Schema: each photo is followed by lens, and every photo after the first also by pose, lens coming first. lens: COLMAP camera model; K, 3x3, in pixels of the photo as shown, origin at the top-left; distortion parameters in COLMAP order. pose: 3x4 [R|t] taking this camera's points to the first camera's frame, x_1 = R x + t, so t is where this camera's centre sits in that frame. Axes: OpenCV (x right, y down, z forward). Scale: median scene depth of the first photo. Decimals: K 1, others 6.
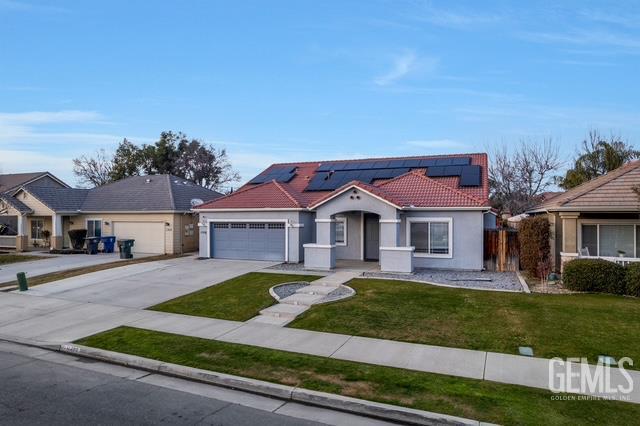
lens RADIAL K [[411.2, 0, 320.0], [0, 411.2, 213.0], [0, 0, 1]] dist [-0.075731, 0.069232]
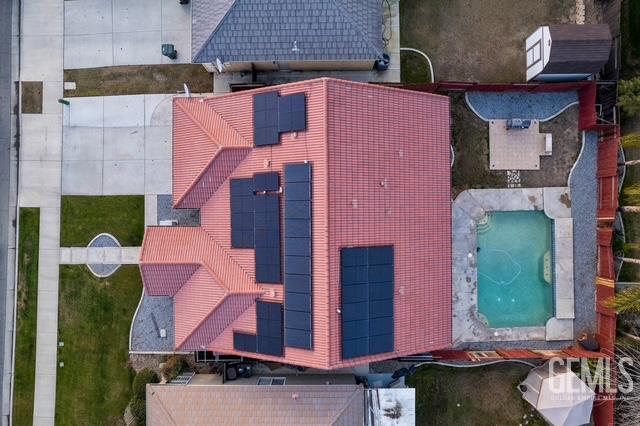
lens RADIAL K [[411.2, 0, 320.0], [0, 411.2, 213.0], [0, 0, 1]] dist [-0.075731, 0.069232]
pose [[0.384568, 0.923071, -0.006831, 0.161903], [0.000692, 0.007112, 0.999974, -1.384522], [0.923096, -0.384563, 0.002096, 1.557077]]
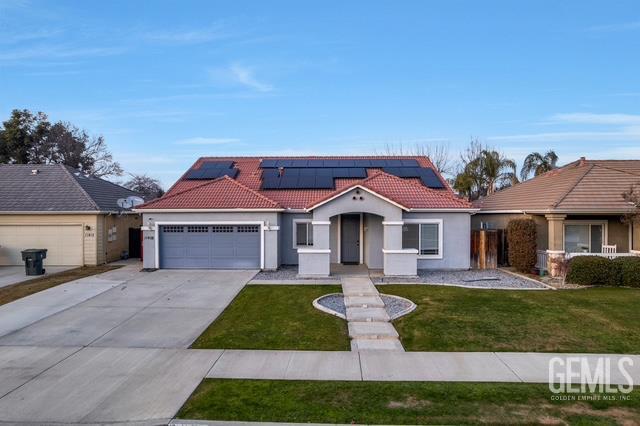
lens RADIAL K [[411.2, 0, 320.0], [0, 411.2, 213.0], [0, 0, 1]] dist [-0.075731, 0.069232]
pose [[0.935327, -0.001988, 0.353780, -0.317673], [-0.000606, 0.999974, 0.007224, -0.010536], [-0.353785, -0.006971, 0.935301, 0.149342]]
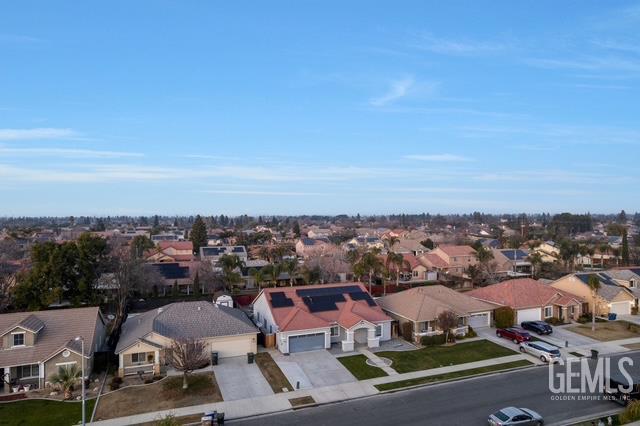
lens RADIAL K [[417.3, 0, 328.7], [0, 417.3, 248.7], [0, 0, 1]] dist [0.002130, -0.000536]
pose [[0.713981, -0.061462, 0.697462, -2.021216], [-0.007770, 0.995383, 0.095670, -0.811744], [-0.700122, -0.073726, 0.710207, -0.840244]]
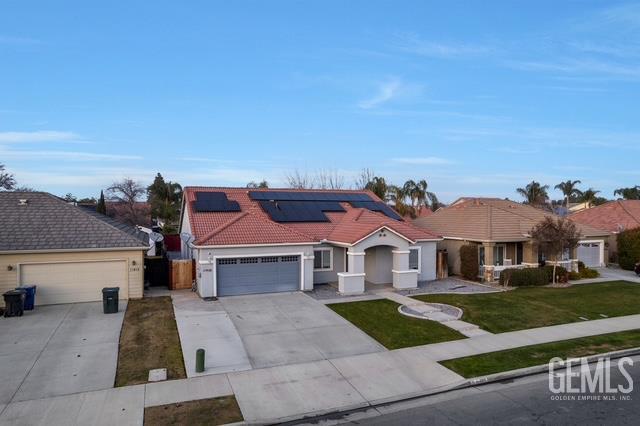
lens RADIAL K [[411.2, 0, 320.0], [0, 411.2, 213.0], [0, 0, 1]] dist [-0.075731, 0.069232]
pose [[0.712499, -0.000042, 0.701673, -0.945108], [-0.003929, 0.999984, 0.004050, -0.109727], [-0.701662, -0.005642, 0.712488, 0.203154]]
